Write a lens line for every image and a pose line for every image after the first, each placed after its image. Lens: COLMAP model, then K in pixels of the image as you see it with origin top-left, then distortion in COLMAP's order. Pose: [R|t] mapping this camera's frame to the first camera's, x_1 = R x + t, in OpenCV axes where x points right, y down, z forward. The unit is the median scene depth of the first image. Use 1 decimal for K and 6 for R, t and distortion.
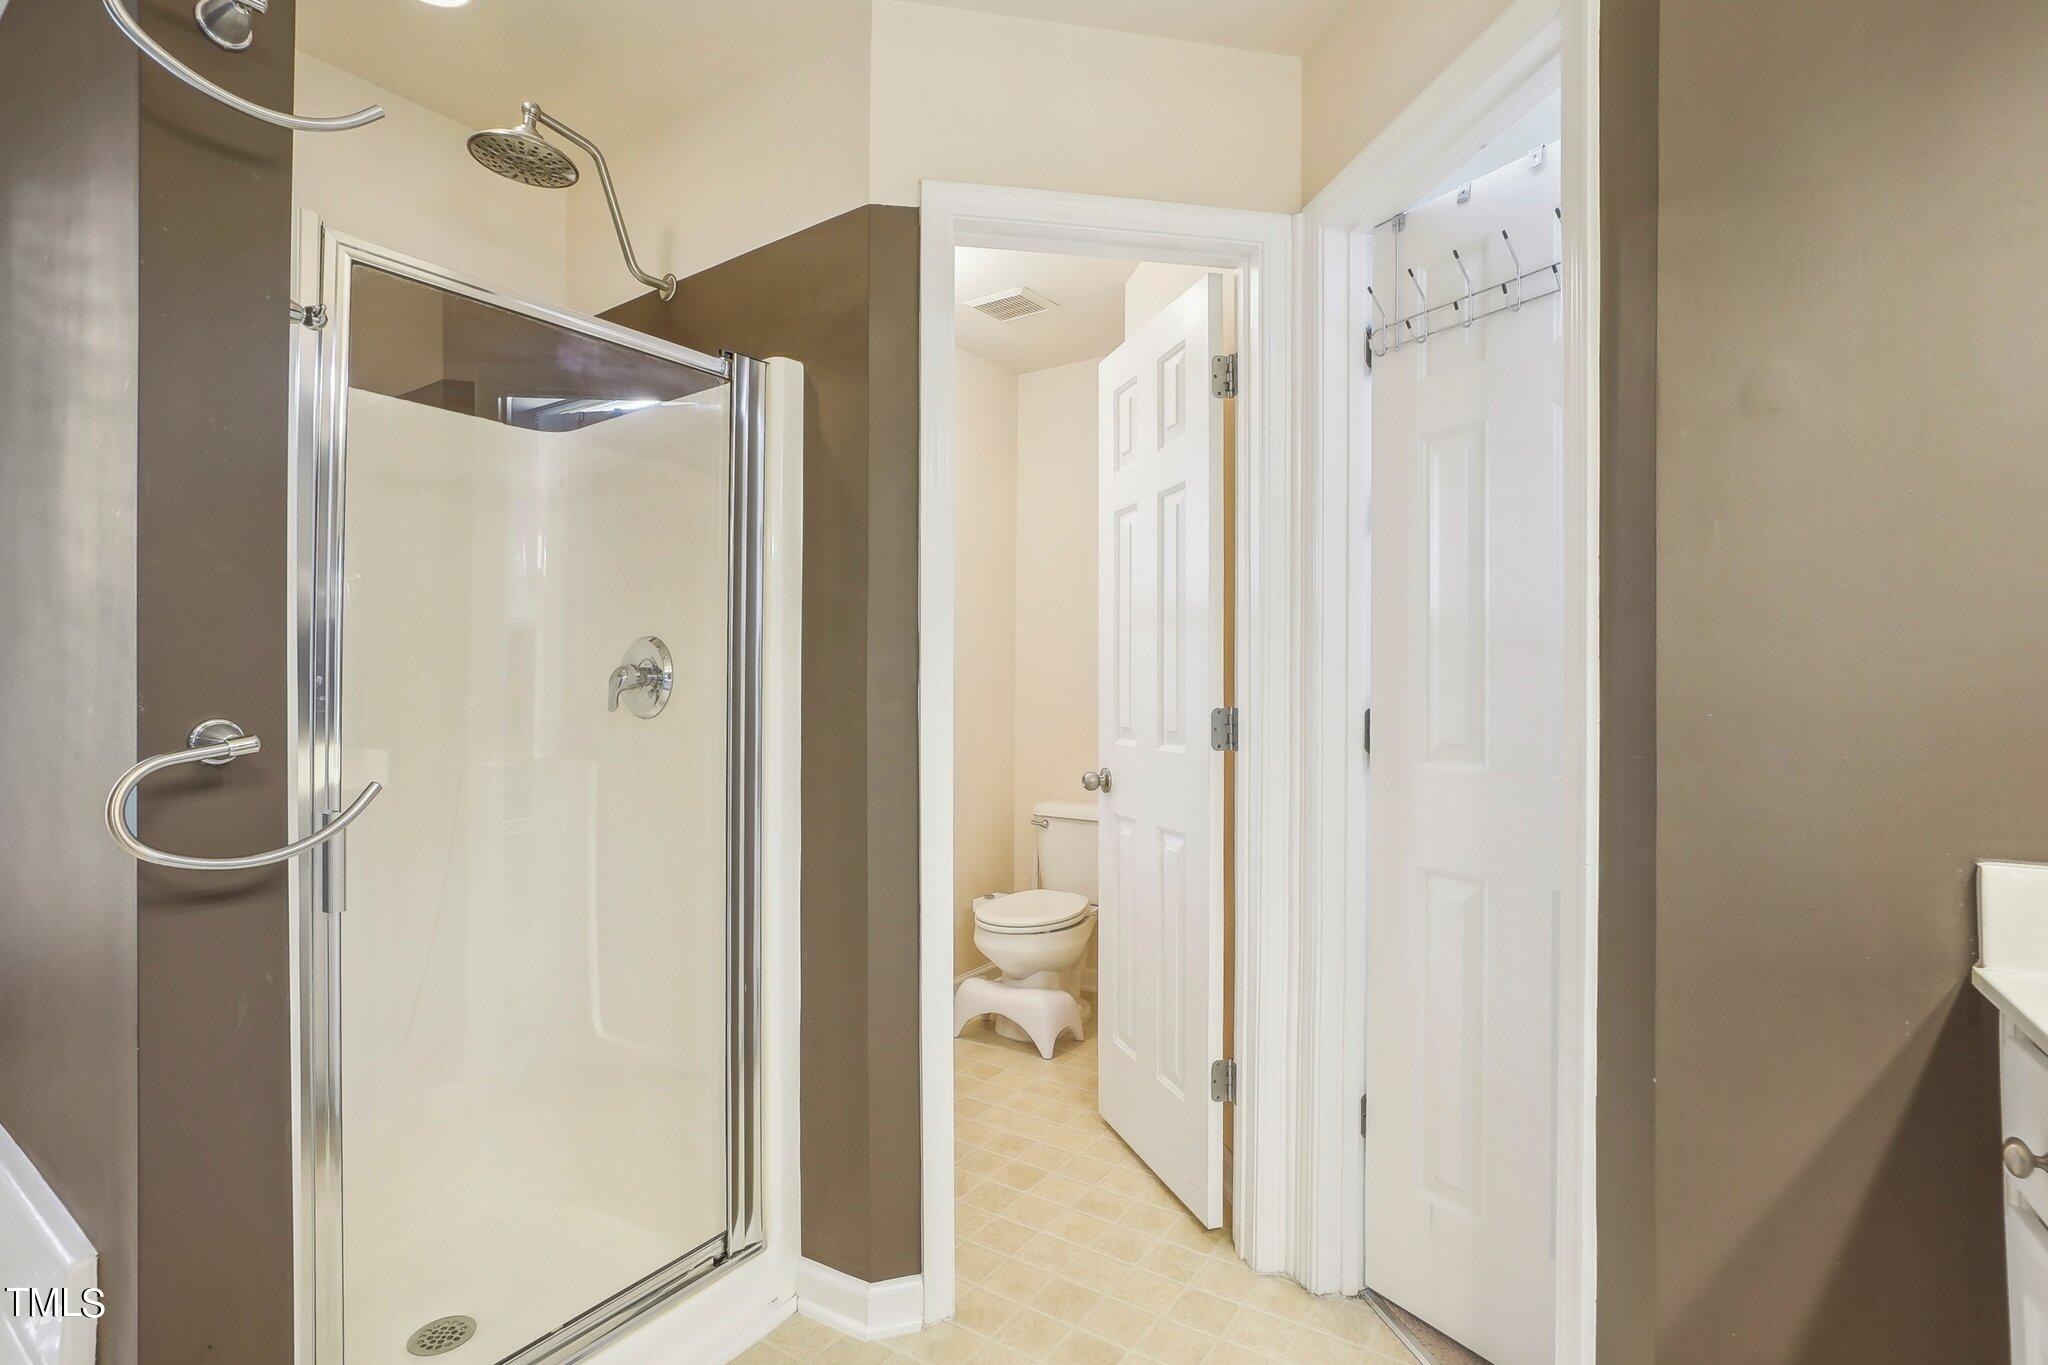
lens RADIAL K [[943.1, 0, 1037.0], [0, 943.1, 693.0], [0, 0, 1]] dist [-0.048953, 0.017201]
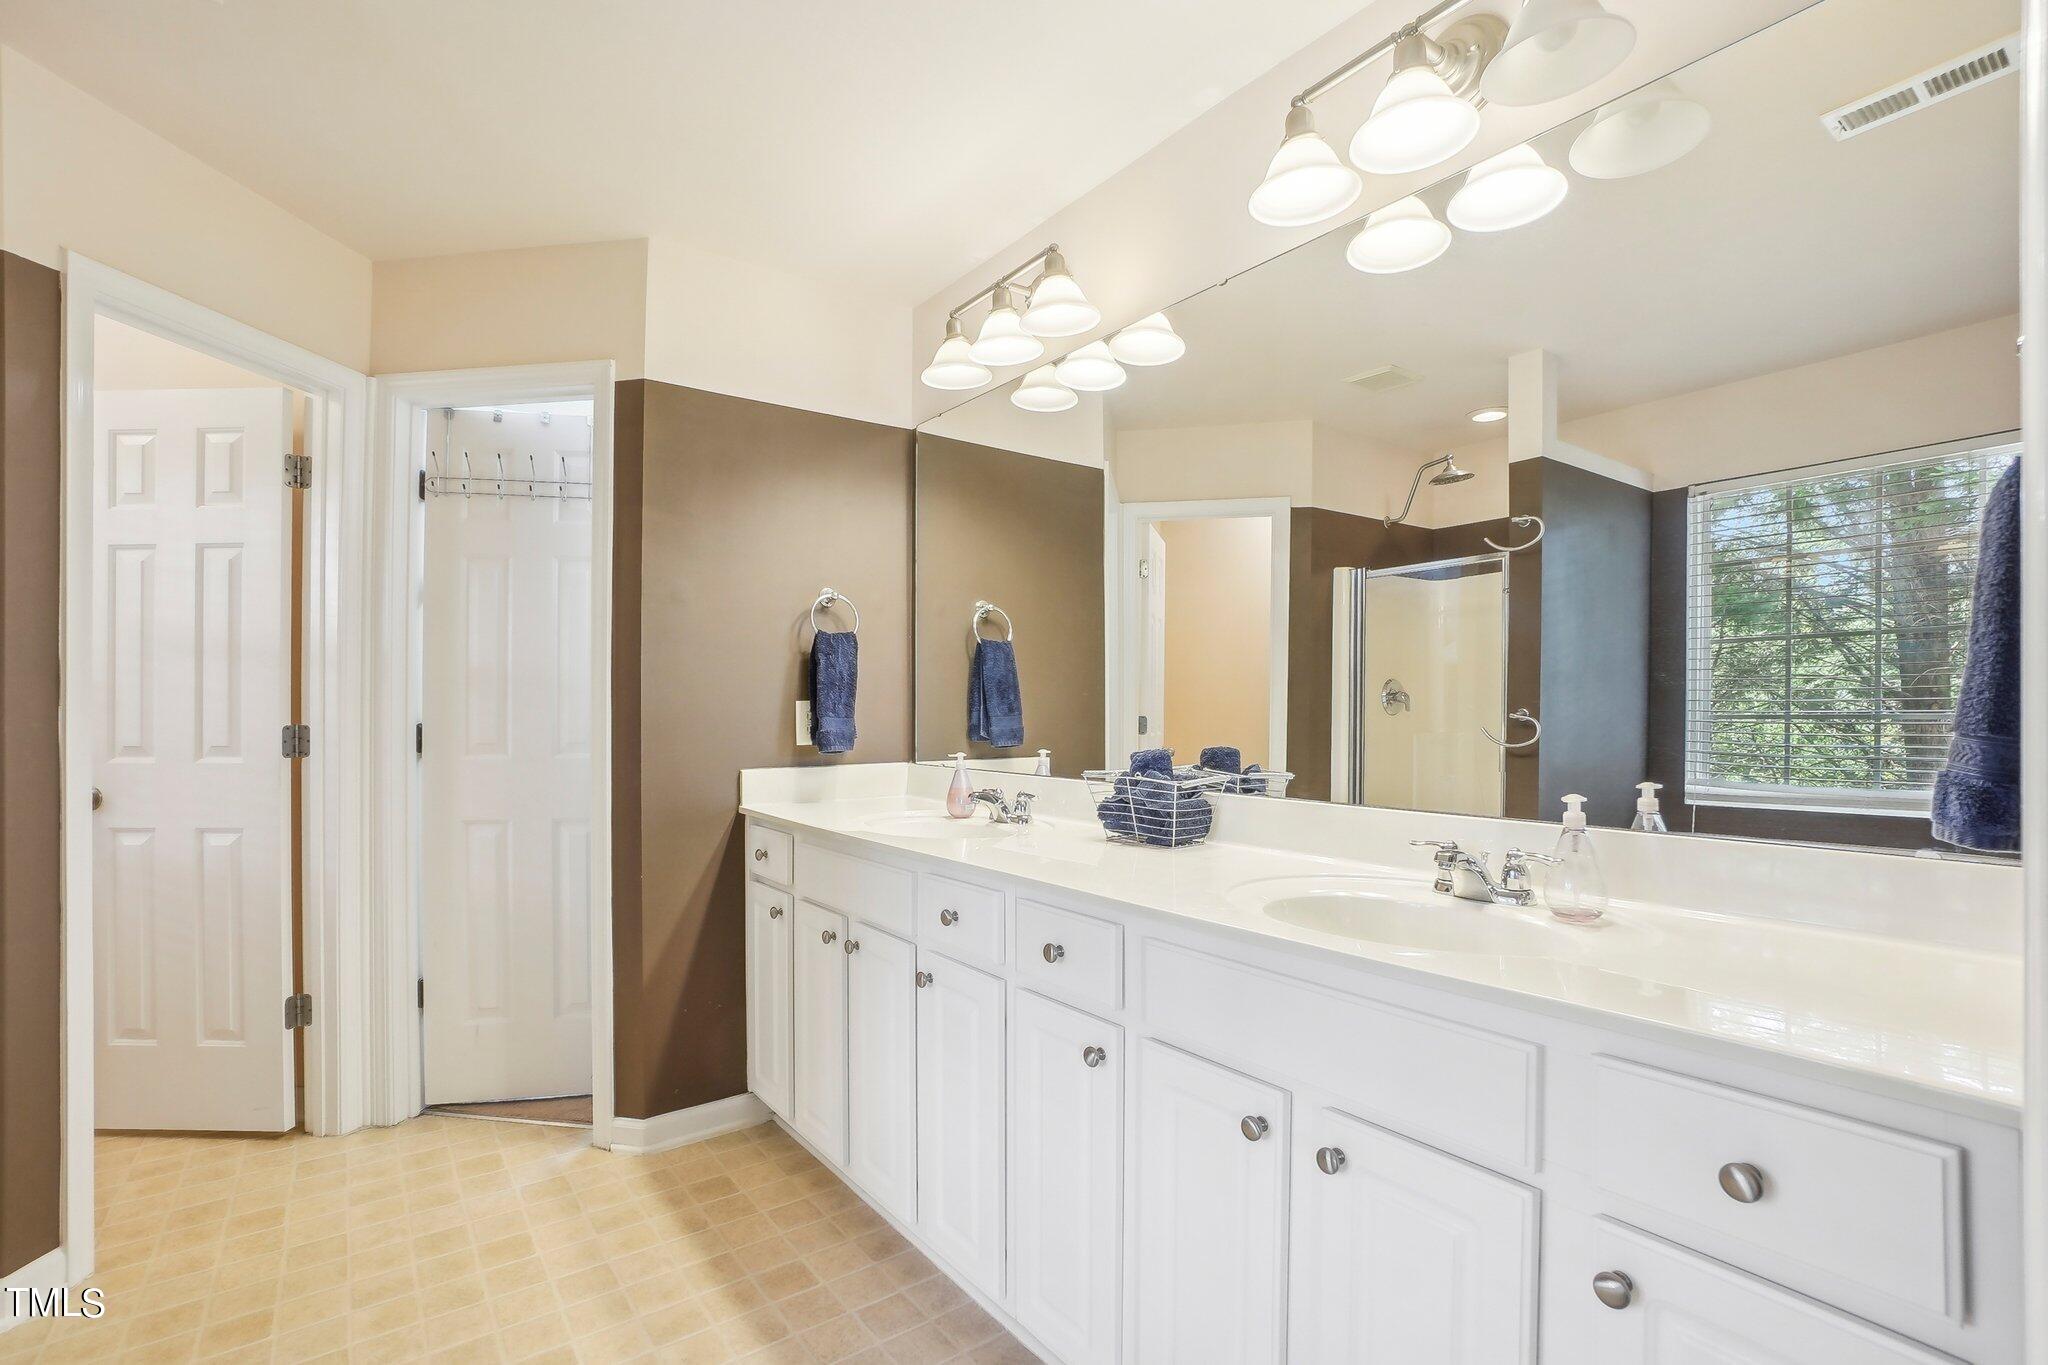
lens RADIAL K [[943.1, 0, 1037.0], [0, 943.1, 693.0], [0, 0, 1]] dist [-0.048953, 0.017201]
pose [[0.296649, 0.018214, 0.954813, -0.789558], [0.003607, 0.999790, -0.020192, 0.000939], [-0.954980, 0.009434, 0.296521, -0.406821]]
